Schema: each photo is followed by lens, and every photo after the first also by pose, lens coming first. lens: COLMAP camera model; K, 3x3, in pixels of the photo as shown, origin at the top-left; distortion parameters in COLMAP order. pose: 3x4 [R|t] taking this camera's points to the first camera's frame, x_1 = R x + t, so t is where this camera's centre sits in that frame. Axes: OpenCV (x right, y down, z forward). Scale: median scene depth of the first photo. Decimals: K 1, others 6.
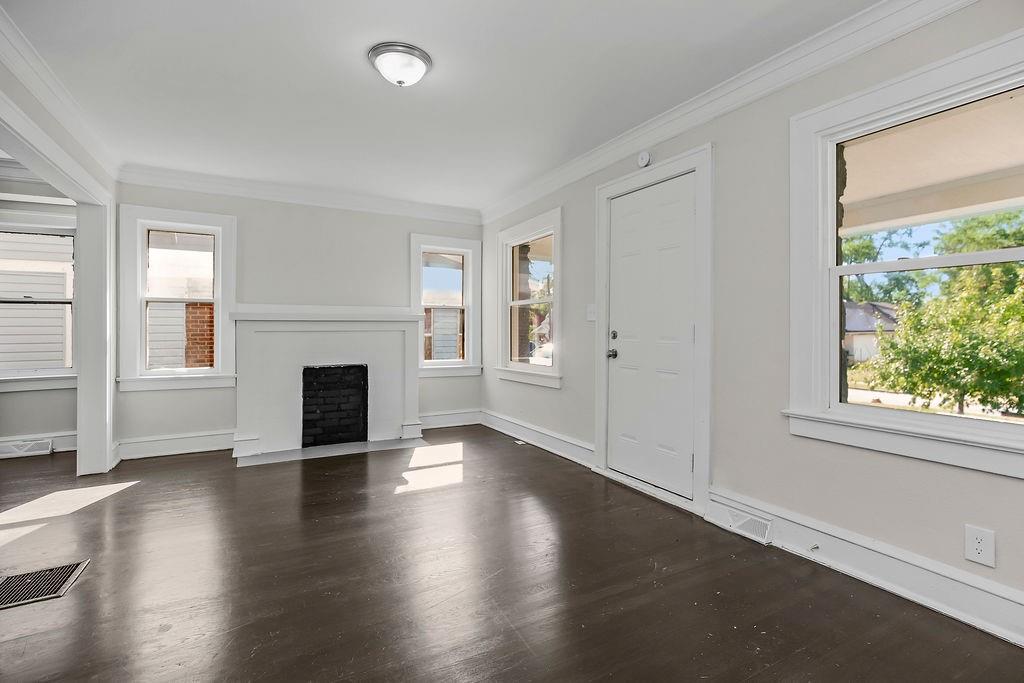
lens RADIAL K [[472.1, 0, 524.8], [0, 472.1, 327.7], [0, 0, 1]] dist [-0.022047, 0.000594]
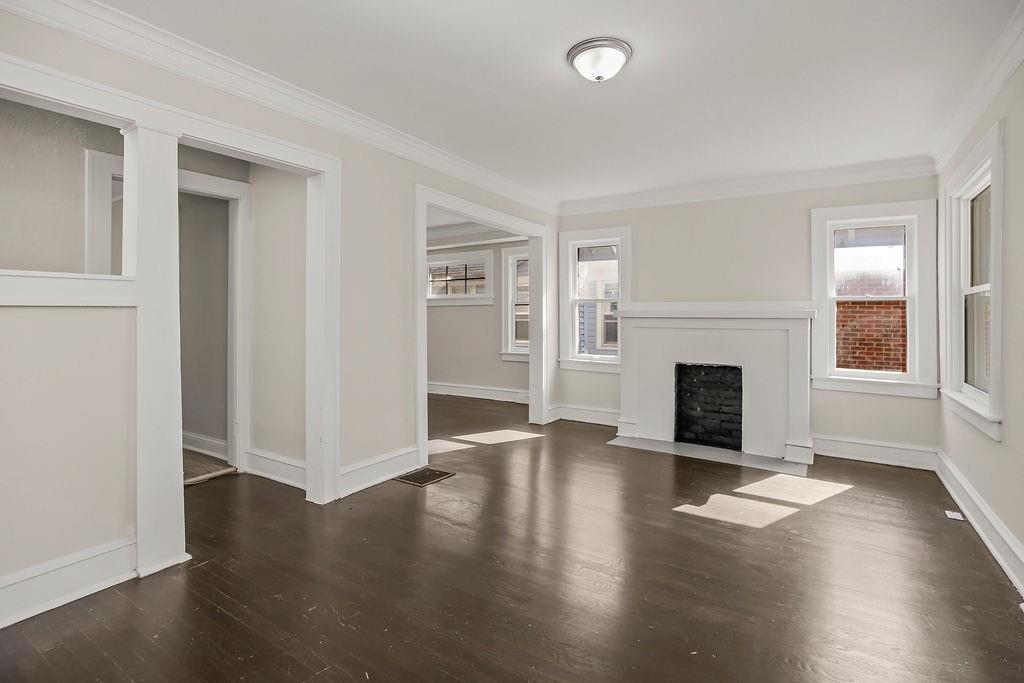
lens RADIAL K [[472.1, 0, 509.7], [0, 472.1, 313.6], [0, 0, 1]] dist [-0.022047, 0.000594]
pose [[0.456567, -0.001843, -0.889687, 0.266490], [-0.009210, 0.999934, -0.006797, -0.012939], [0.889642, 0.011297, 0.456520, 0.200860]]
